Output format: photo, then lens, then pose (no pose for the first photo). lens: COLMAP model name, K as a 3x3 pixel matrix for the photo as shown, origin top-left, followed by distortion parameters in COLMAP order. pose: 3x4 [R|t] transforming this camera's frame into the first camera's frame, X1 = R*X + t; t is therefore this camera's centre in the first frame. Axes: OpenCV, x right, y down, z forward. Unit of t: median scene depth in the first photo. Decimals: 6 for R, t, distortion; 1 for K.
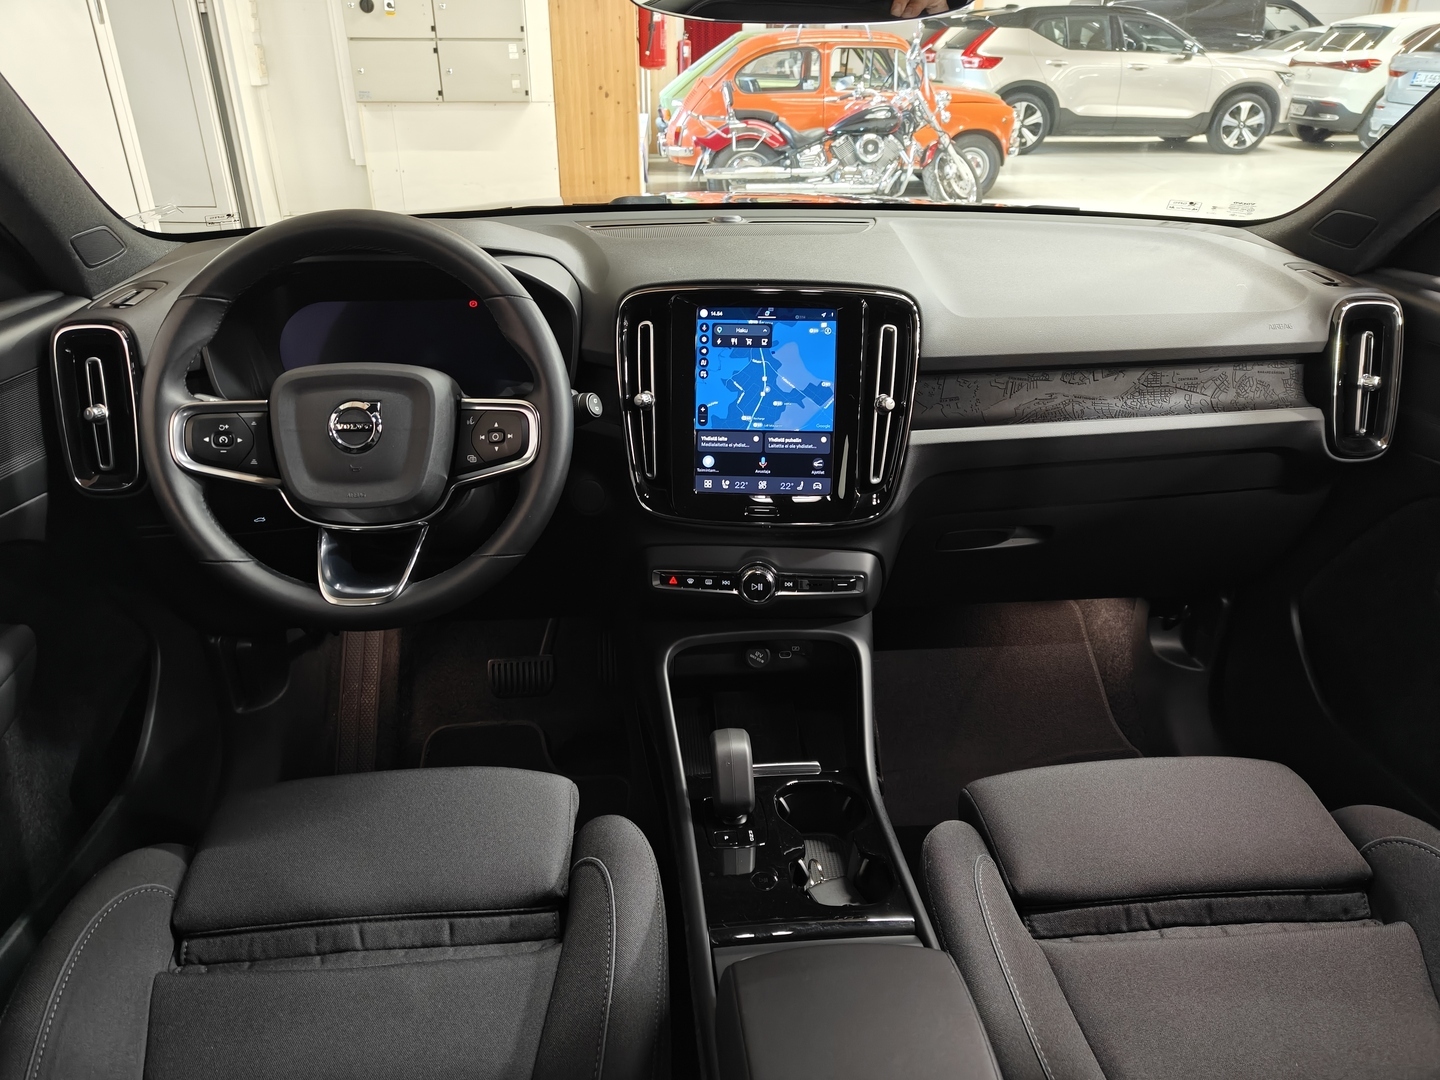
lens RADIAL K [[1005.7, 0, 717.2], [0, 1005.7, 545.2], [0, 0, 1]] dist [0.016525, -0.016778]
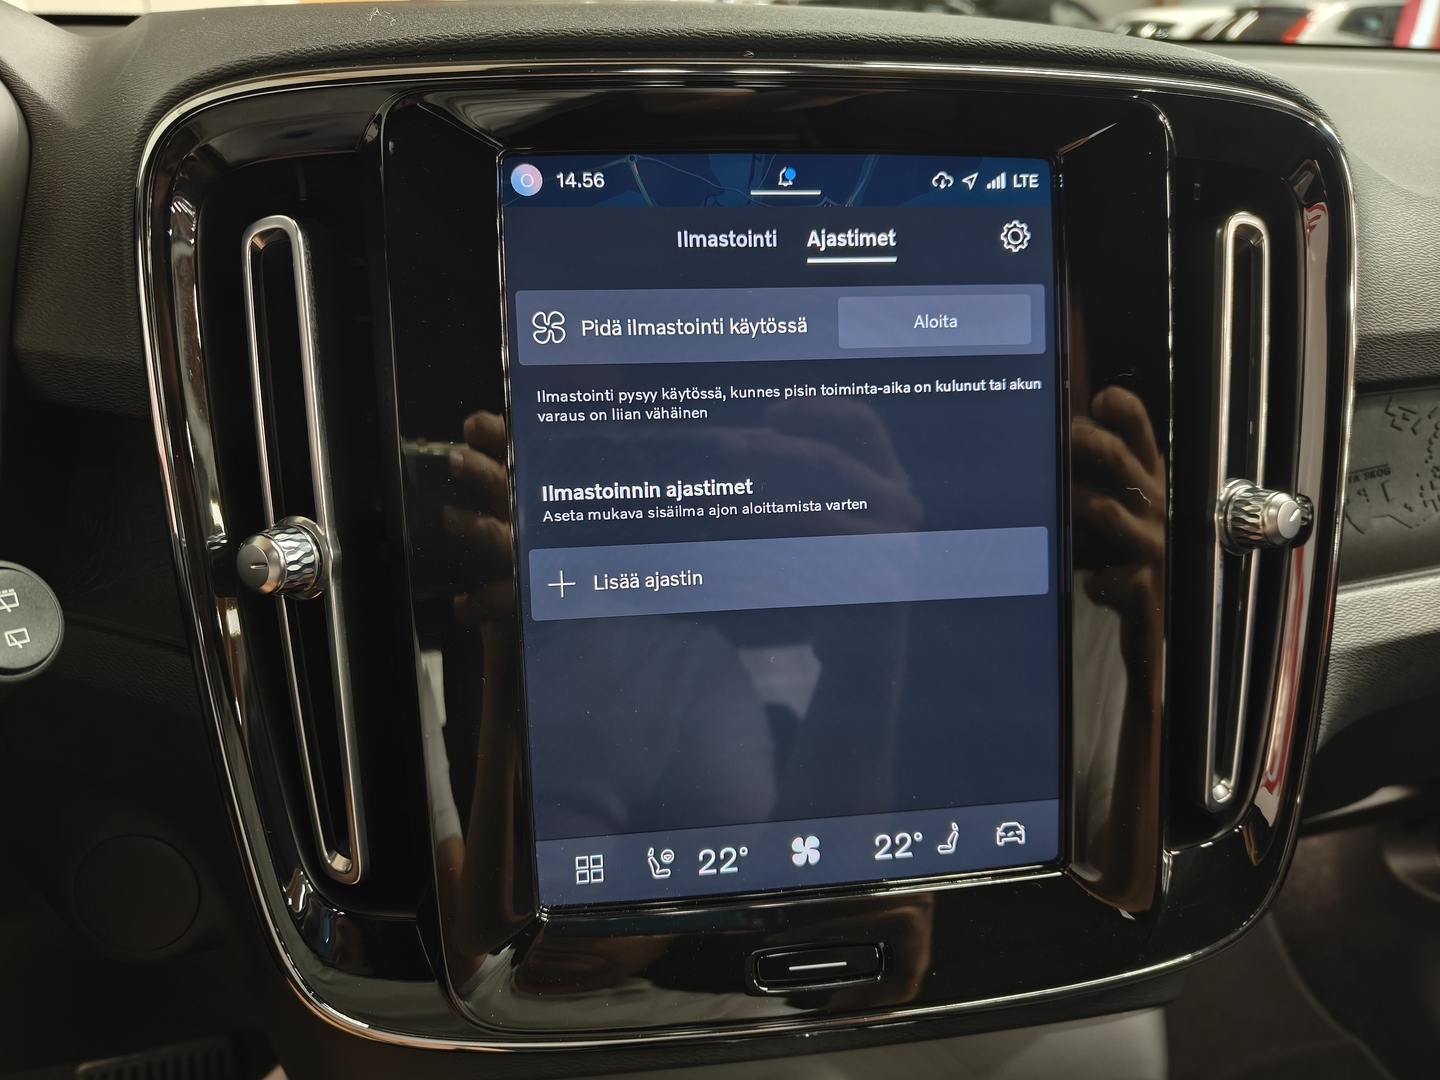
lens RADIAL K [[1005.7, 0, 726.9], [0, 1005.7, 526.3], [0, 0, 1]] dist [0.016525, -0.016778]
pose [[0.982056, -0.064352, 0.177273, -0.014564], [0.070507, 0.997100, -0.028636, -0.137152], [-0.174916, 0.040621, 0.983745, 0.753497]]
